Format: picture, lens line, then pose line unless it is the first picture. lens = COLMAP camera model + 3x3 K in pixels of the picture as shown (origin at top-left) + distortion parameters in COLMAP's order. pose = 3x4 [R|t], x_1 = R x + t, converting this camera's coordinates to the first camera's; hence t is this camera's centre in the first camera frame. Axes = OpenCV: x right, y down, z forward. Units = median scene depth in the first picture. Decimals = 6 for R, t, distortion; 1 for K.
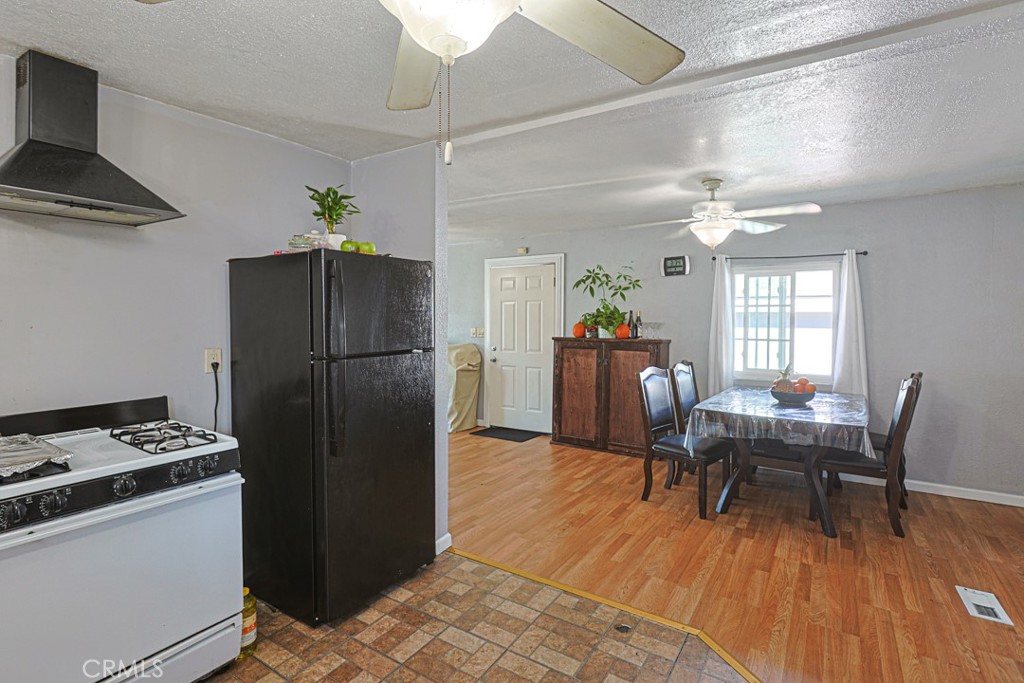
lens RADIAL K [[493.5, 0, 508.9], [0, 493.5, 329.0], [0, 0, 1]] dist [0.001778, 0.000478]
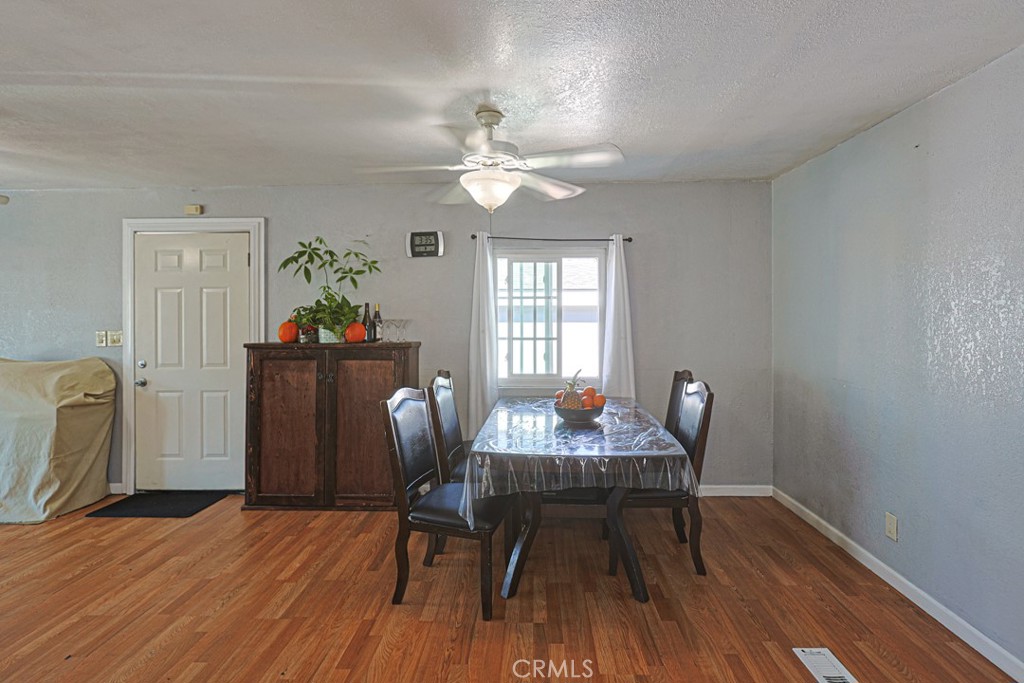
lens RADIAL K [[498.6, 0, 511.9], [0, 498.6, 313.5], [0, 0, 1]] dist [-0.000895, -0.000121]
pose [[0.856881, -0.007247, 0.515463, 0.056442], [0.017728, 0.999724, -0.015416, -0.007456], [-0.515209, 0.022348, 0.856773, 0.279539]]
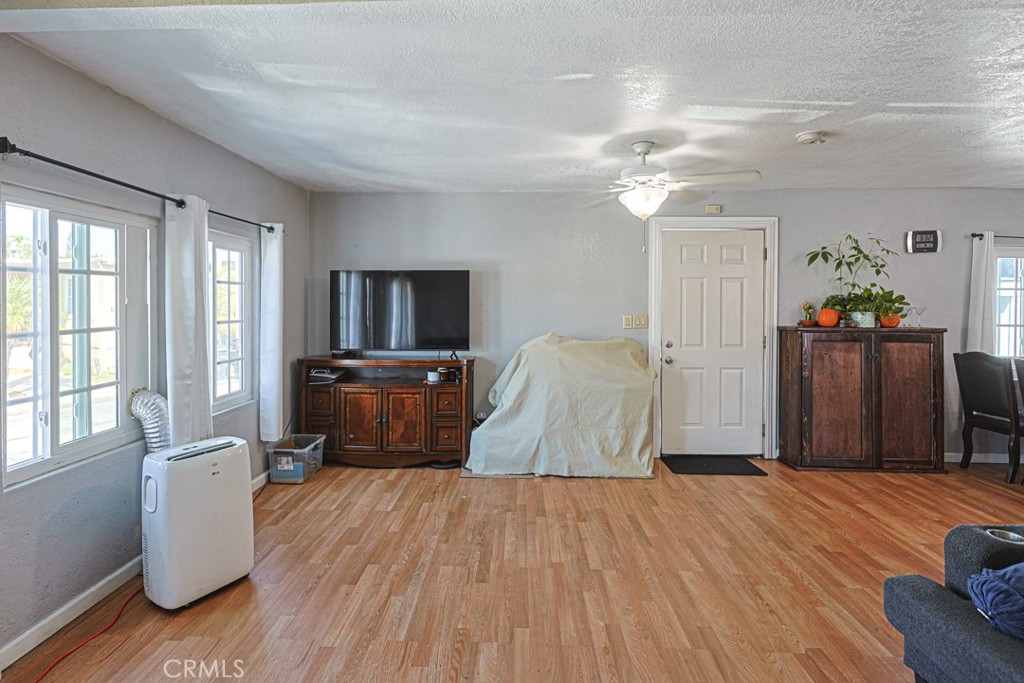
lens RADIAL K [[502.4, 0, 491.0], [0, 502.4, 303.6], [0, 0, 1]] dist [-0.001649, -0.000374]
pose [[0.866514, -0.003129, 0.499142, -0.751793], [0.008018, 0.999939, -0.007652, -0.018855], [-0.499088, 0.010633, 0.866486, 0.619723]]
